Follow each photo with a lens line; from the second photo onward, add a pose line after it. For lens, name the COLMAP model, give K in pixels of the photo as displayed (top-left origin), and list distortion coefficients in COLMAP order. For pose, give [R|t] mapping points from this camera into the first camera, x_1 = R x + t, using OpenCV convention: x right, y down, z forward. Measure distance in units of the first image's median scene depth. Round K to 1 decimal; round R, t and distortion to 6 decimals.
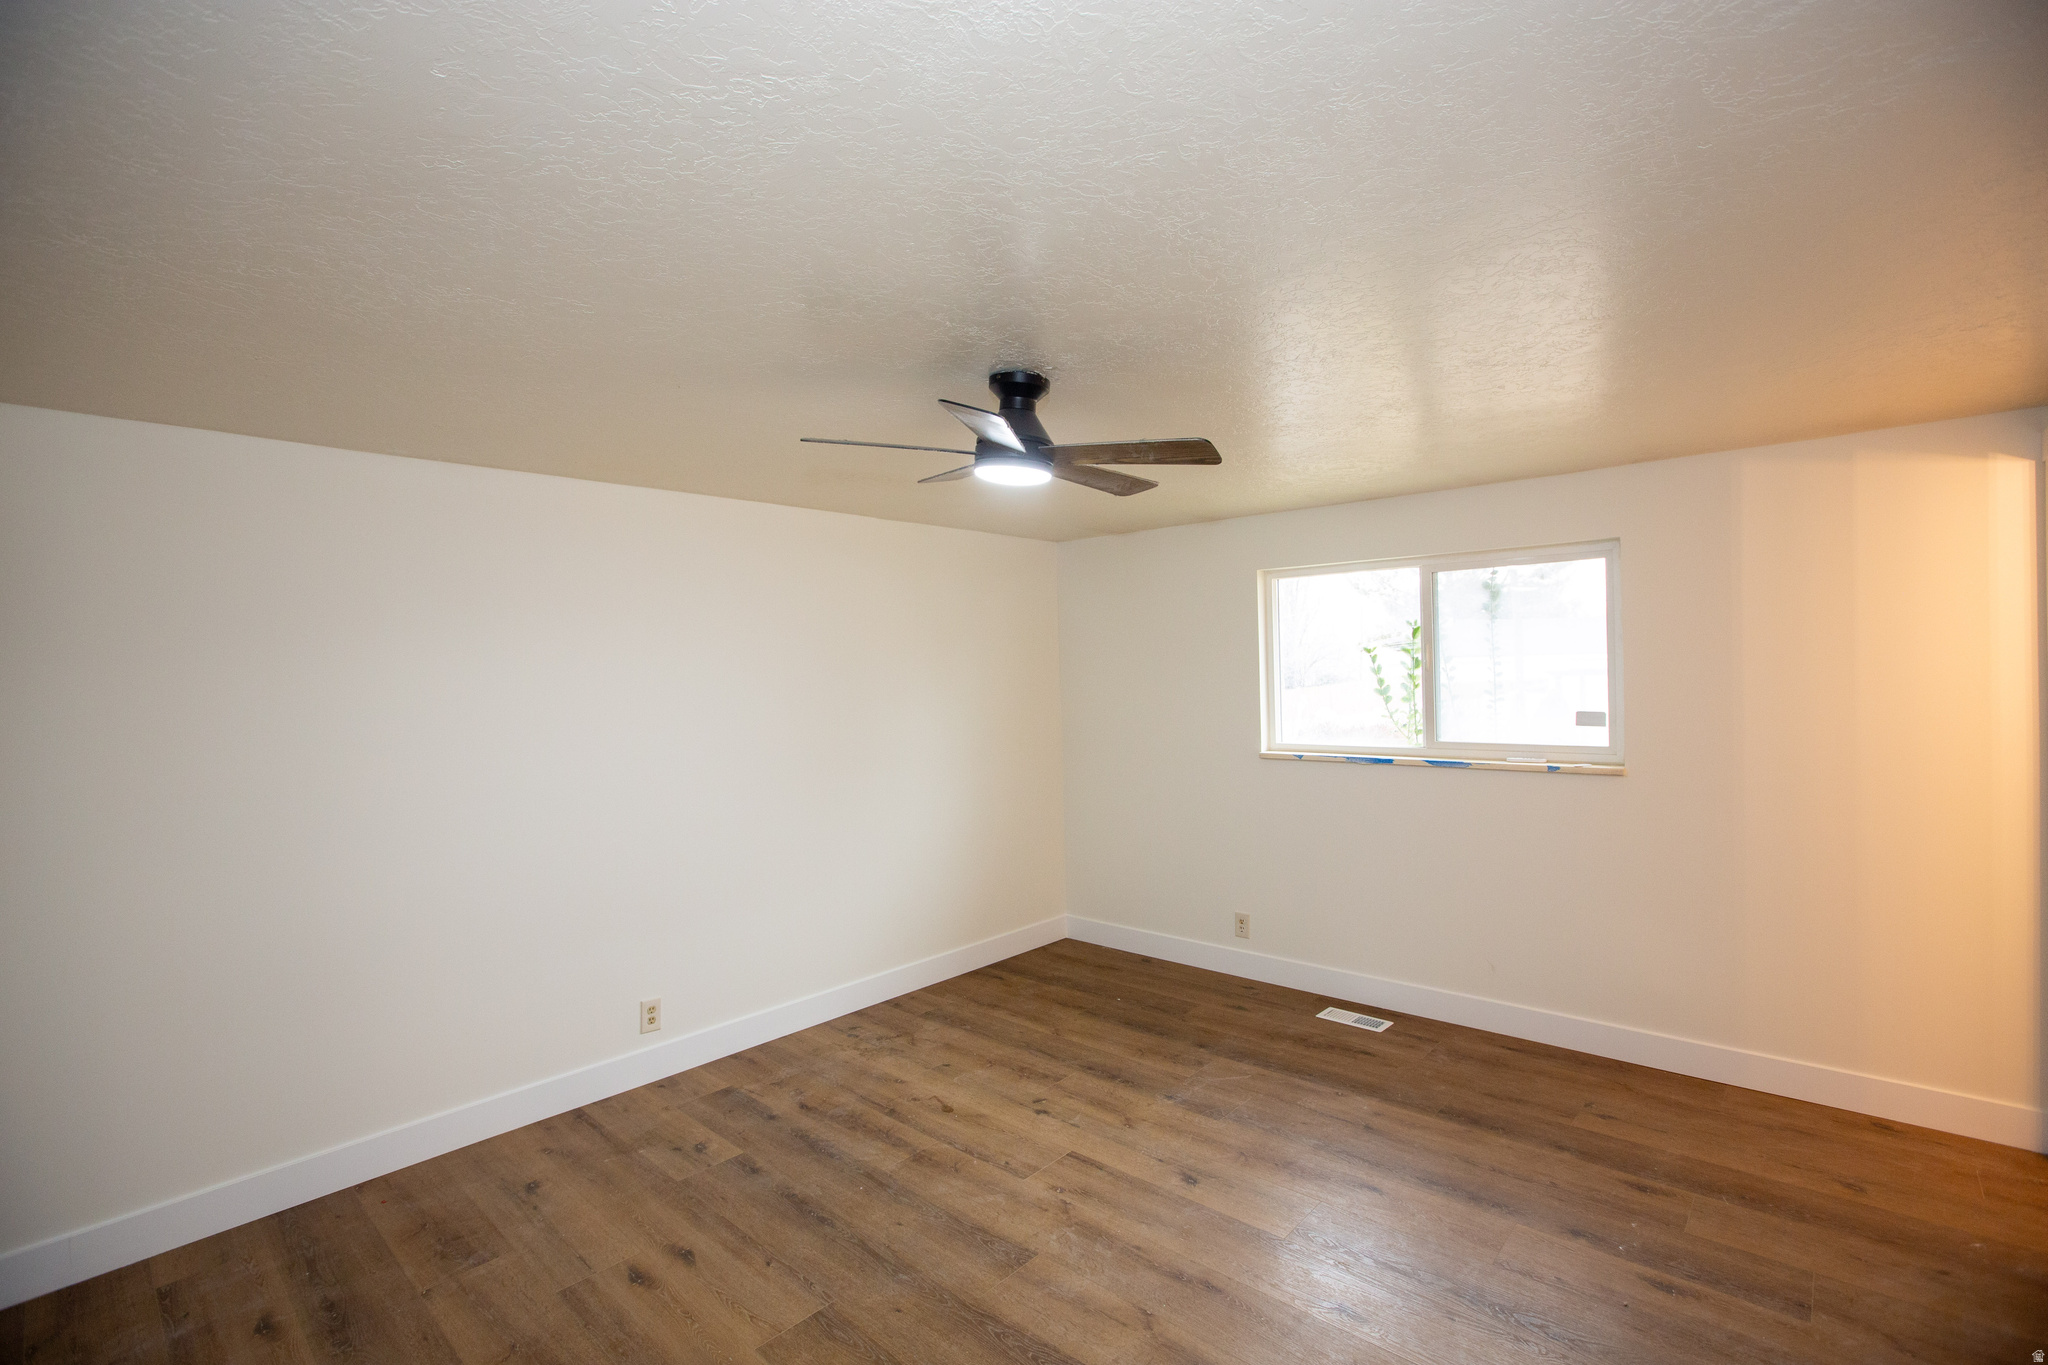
lens RADIAL K [[918.5, 0, 1024.0], [0, 918.5, 682.5], [0, 0, 1]] dist [-0.058237, 0.019187]
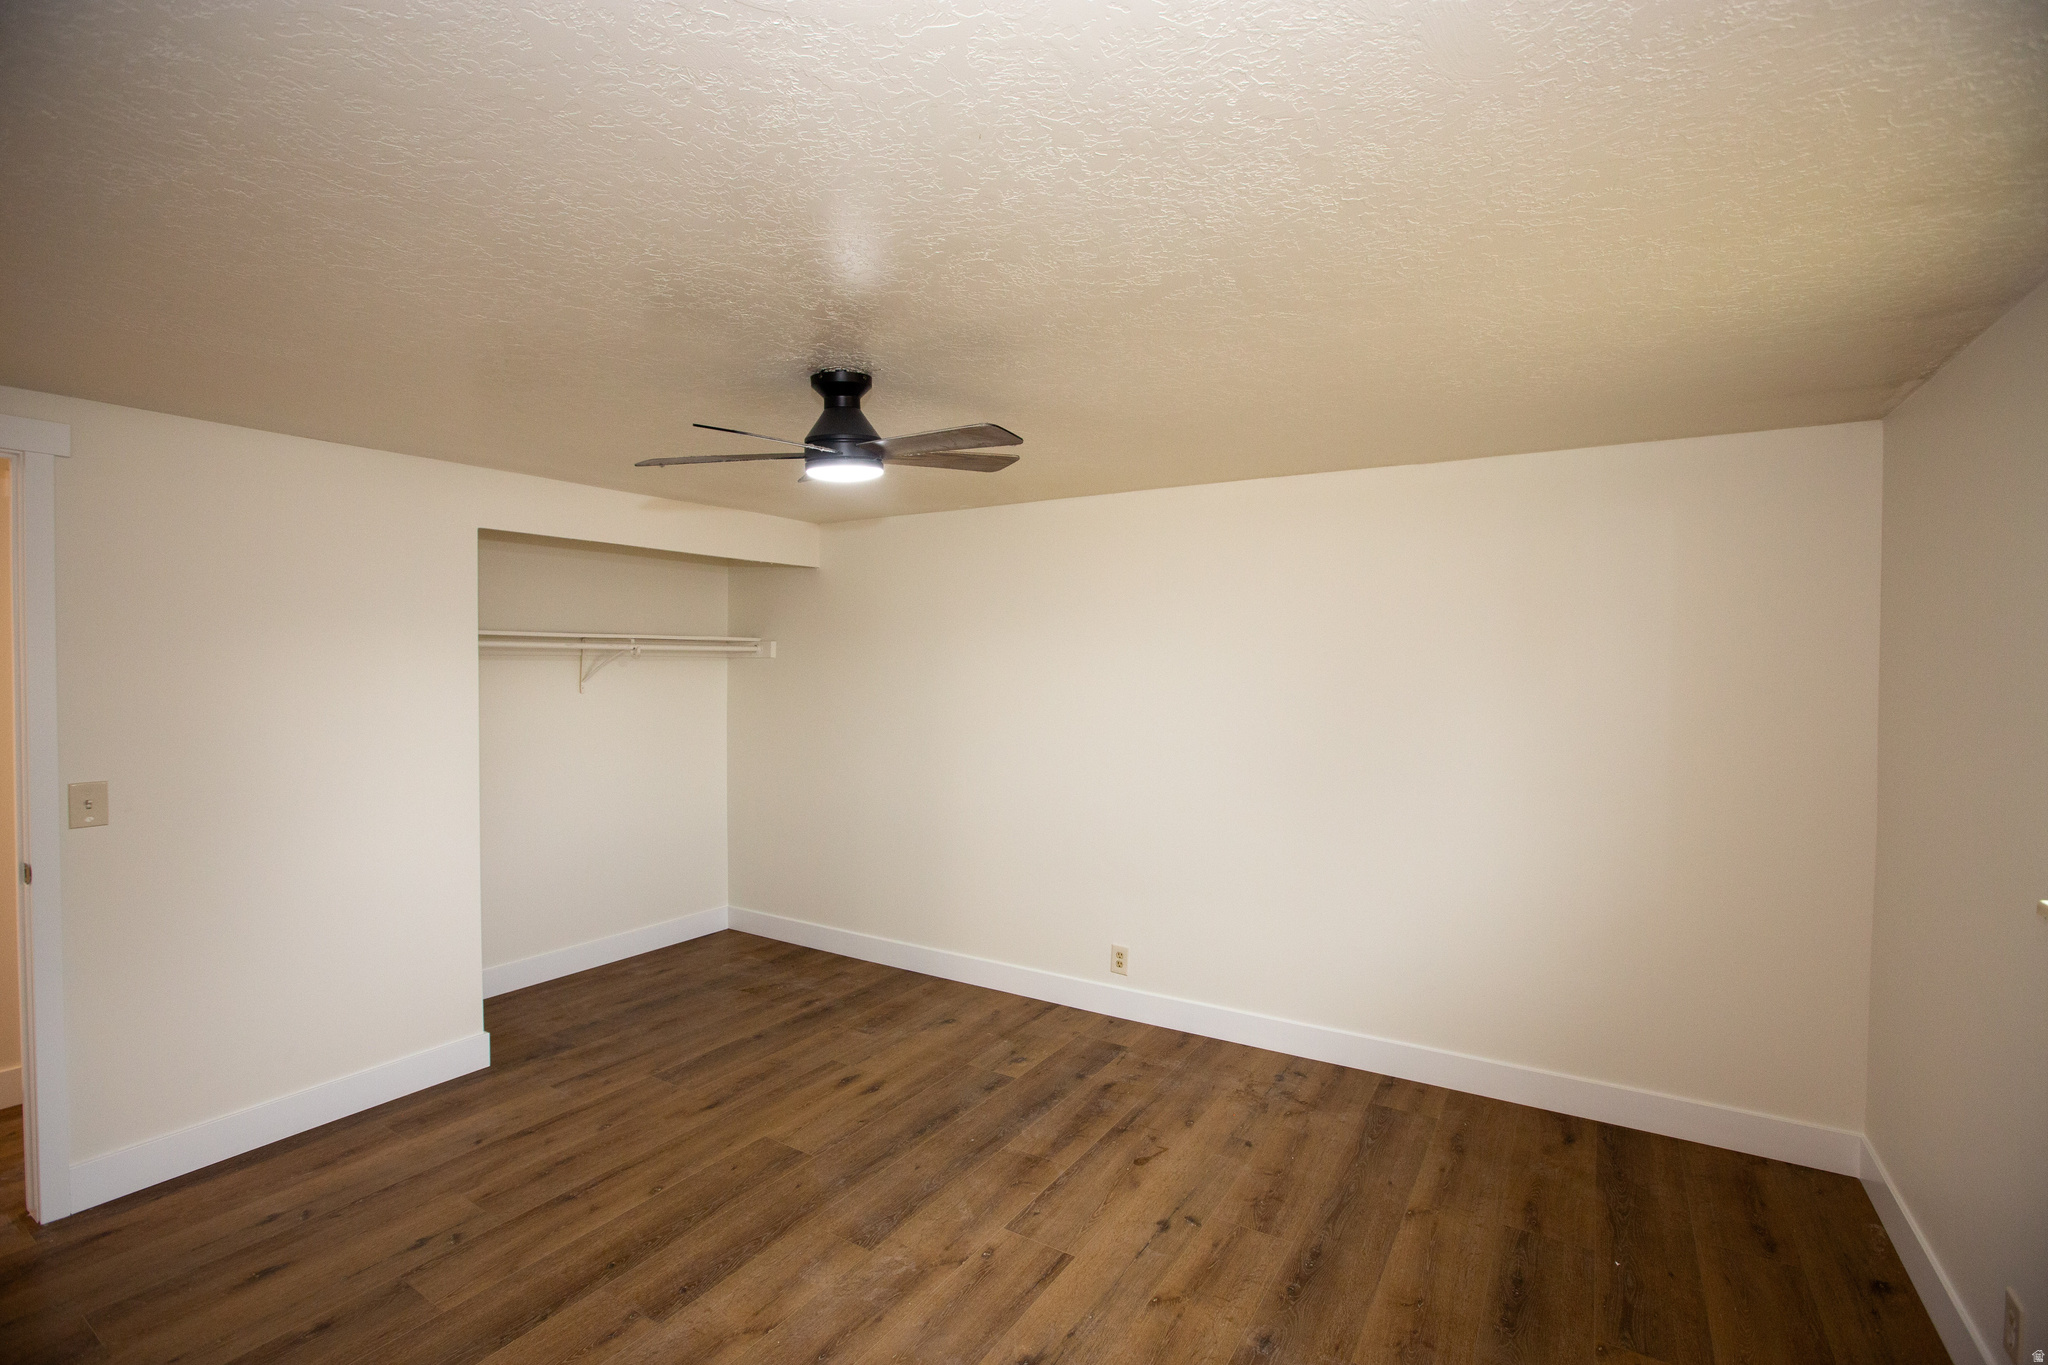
lens RADIAL K [[918.5, 0, 1024.0], [0, 918.5, 682.5], [0, 0, 1]] dist [-0.058237, 0.019187]
pose [[0.175502, 0.045635, -0.983421, 0.762914], [-0.014524, 0.998936, 0.043763, -0.034588], [0.984372, 0.006603, 0.175978, 0.749426]]
